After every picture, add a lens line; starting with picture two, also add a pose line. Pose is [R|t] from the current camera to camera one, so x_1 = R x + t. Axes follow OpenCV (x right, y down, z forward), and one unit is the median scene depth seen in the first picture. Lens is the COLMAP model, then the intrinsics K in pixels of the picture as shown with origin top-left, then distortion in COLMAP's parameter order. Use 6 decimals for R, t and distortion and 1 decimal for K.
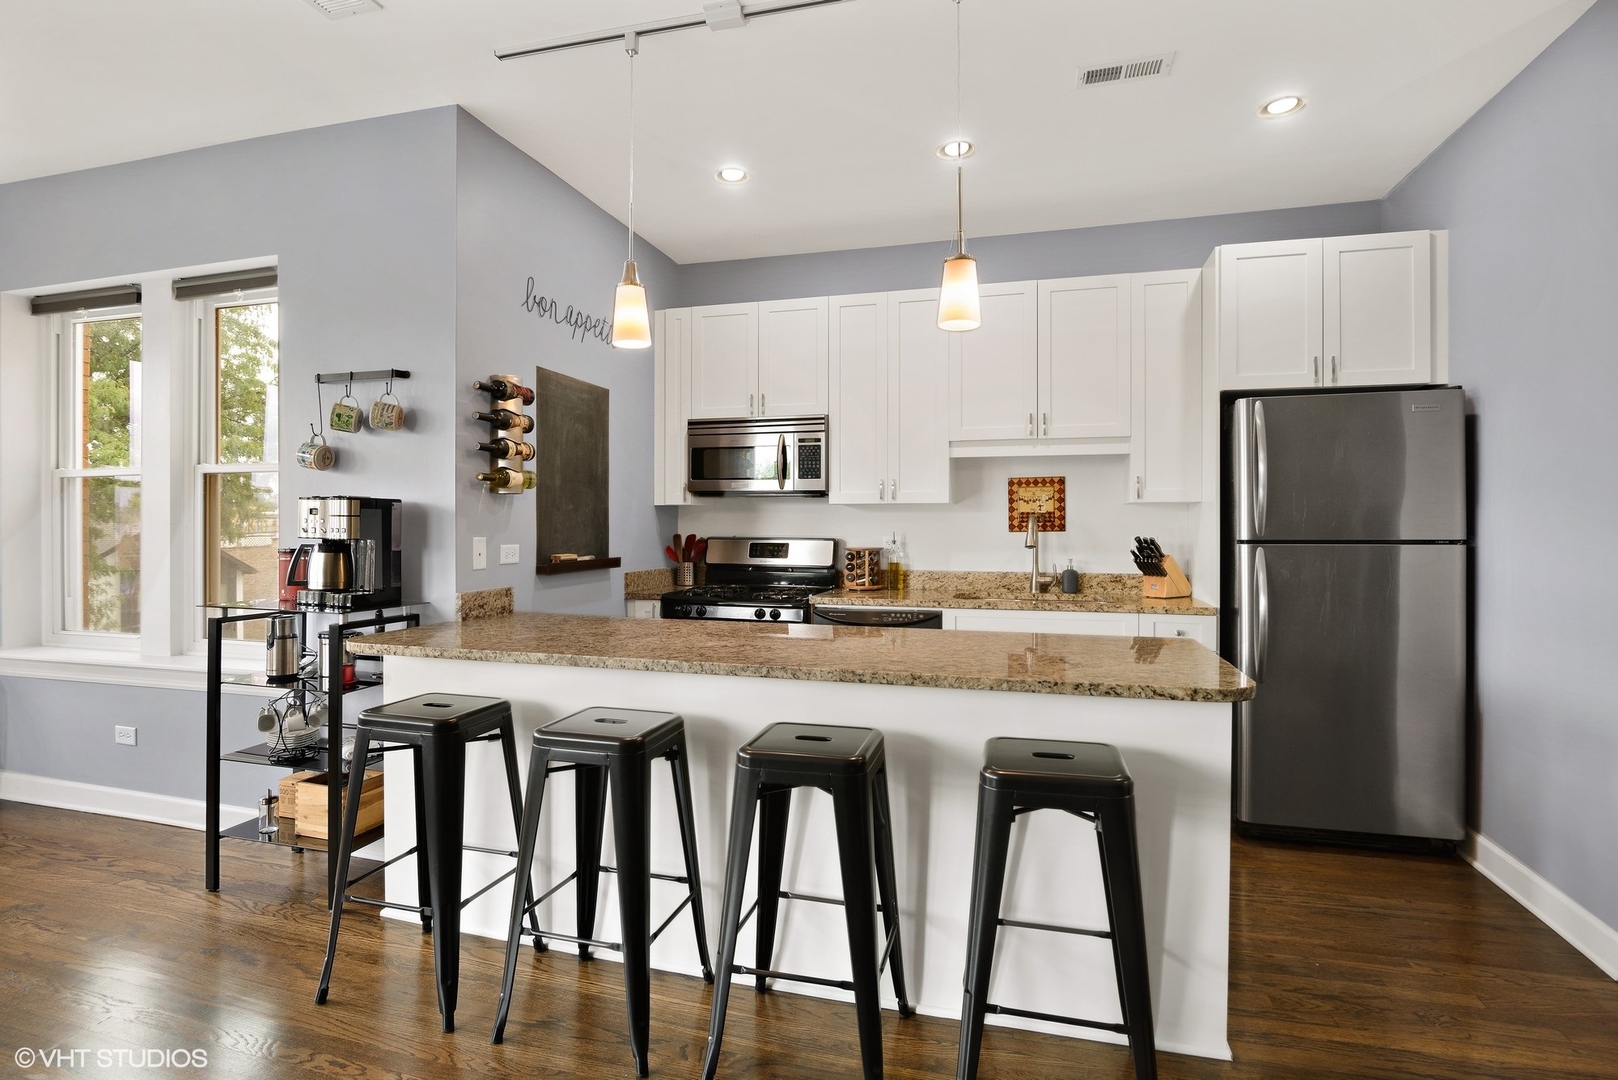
lens RADIAL K [[798.9, 0, 820.9], [0, 798.9, 530.3], [0, 0, 1]] dist [-0.016883, -0.000702]
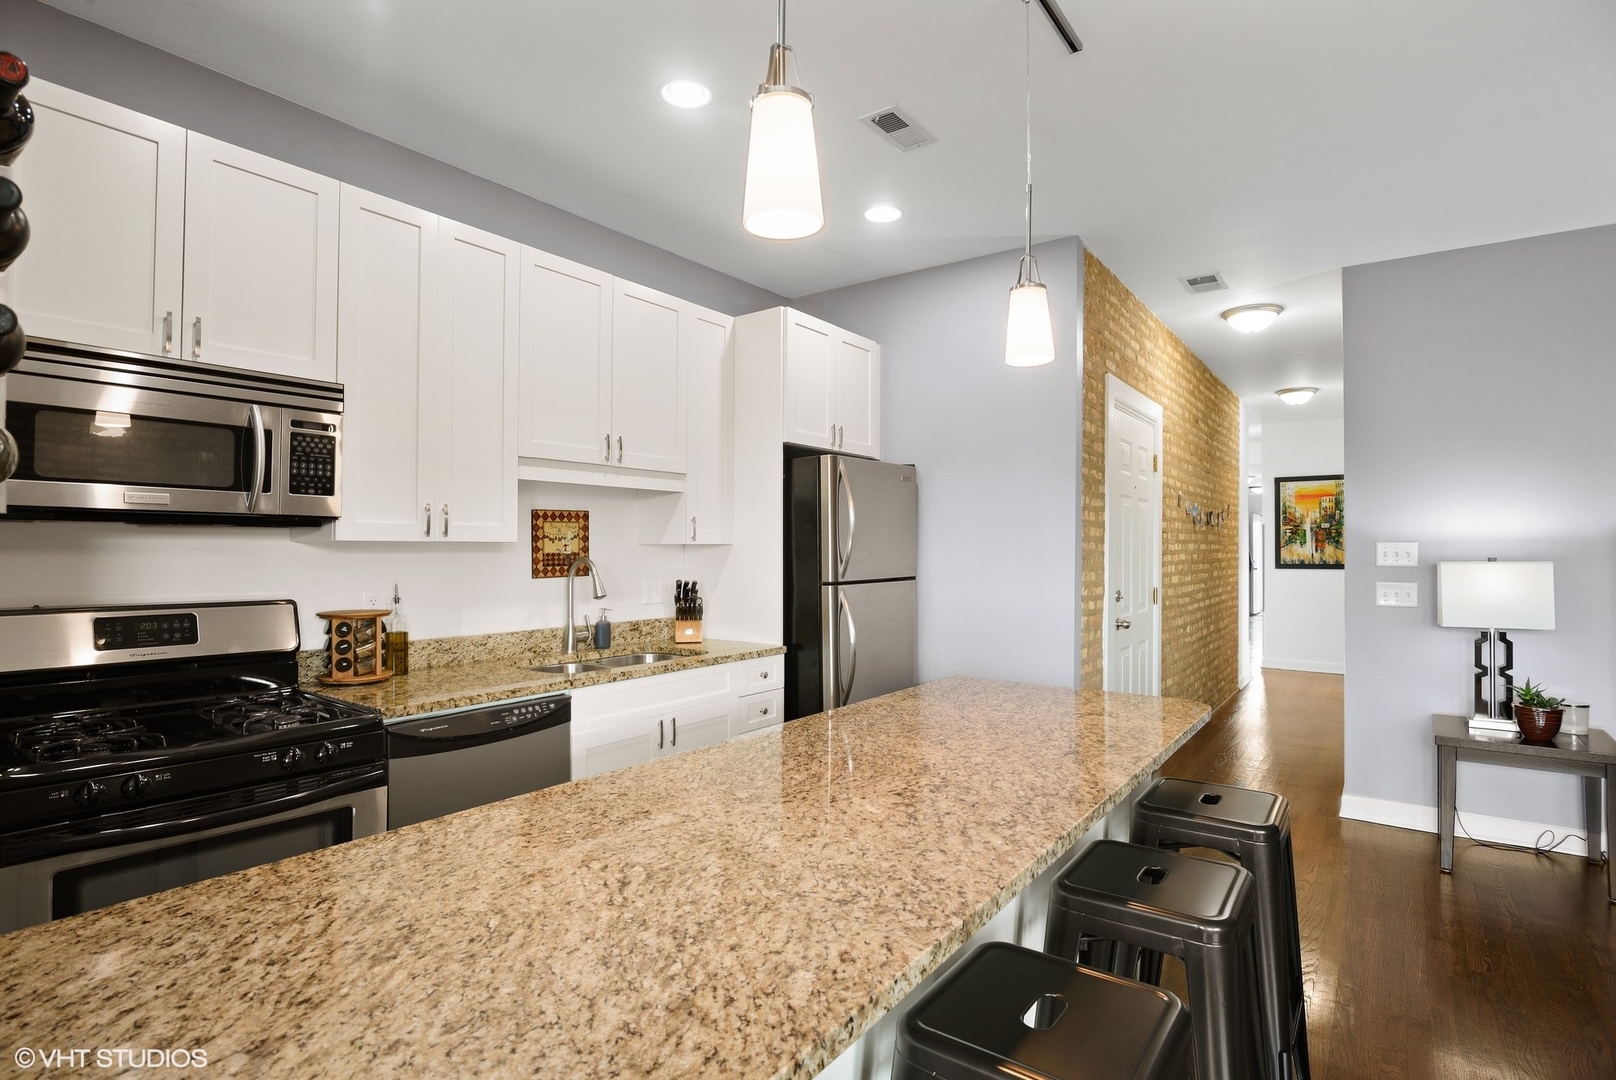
lens RADIAL K [[797.9, 0, 808.4], [0, 797.9, 545.7], [0, 0, 1]] dist [-0.016883, -0.000702]
pose [[0.365582, 0.004294, 0.930769, -0.396801], [0.004529, 0.999969, -0.006392, -0.024165], [-0.930768, 0.006552, 0.365551, 0.477101]]
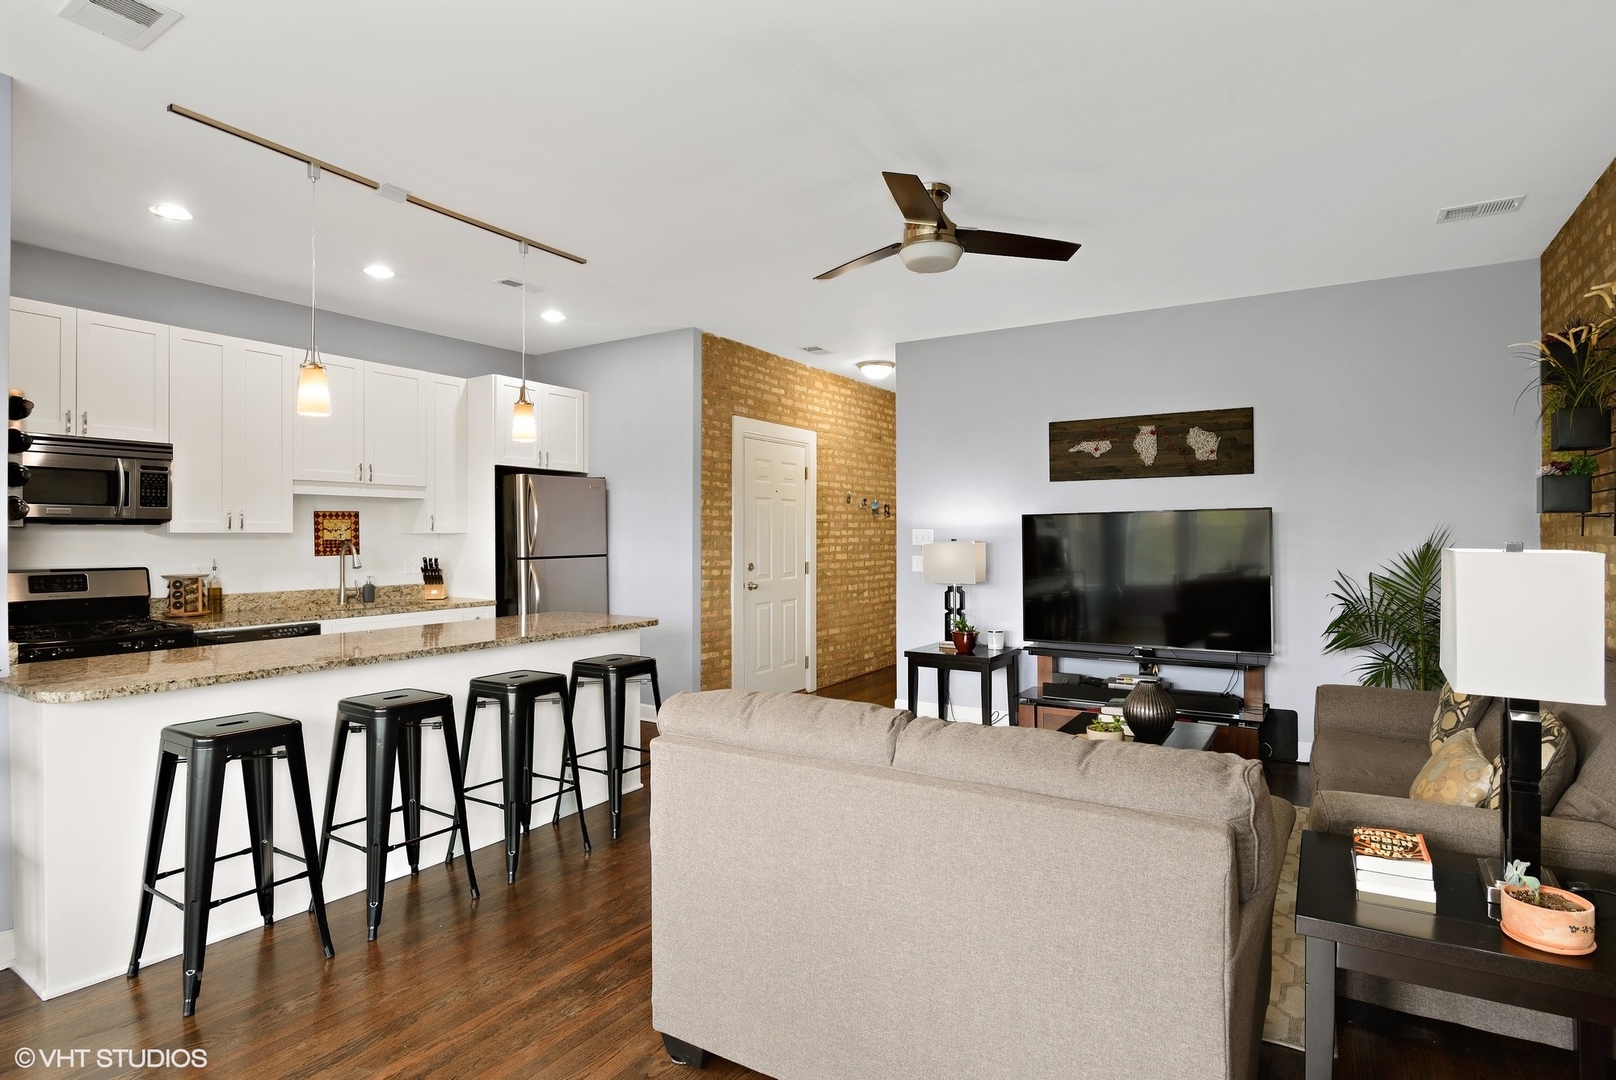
lens RADIAL K [[797.9, 0, 782.5], [0, 797.9, 537.2], [0, 0, 1]] dist [-0.016883, -0.000702]
pose [[0.306991, -0.002565, 0.951709, -0.697011], [0.011626, 0.999932, -0.001055, -0.017193], [-0.951642, 0.011389, 0.307000, -0.033538]]
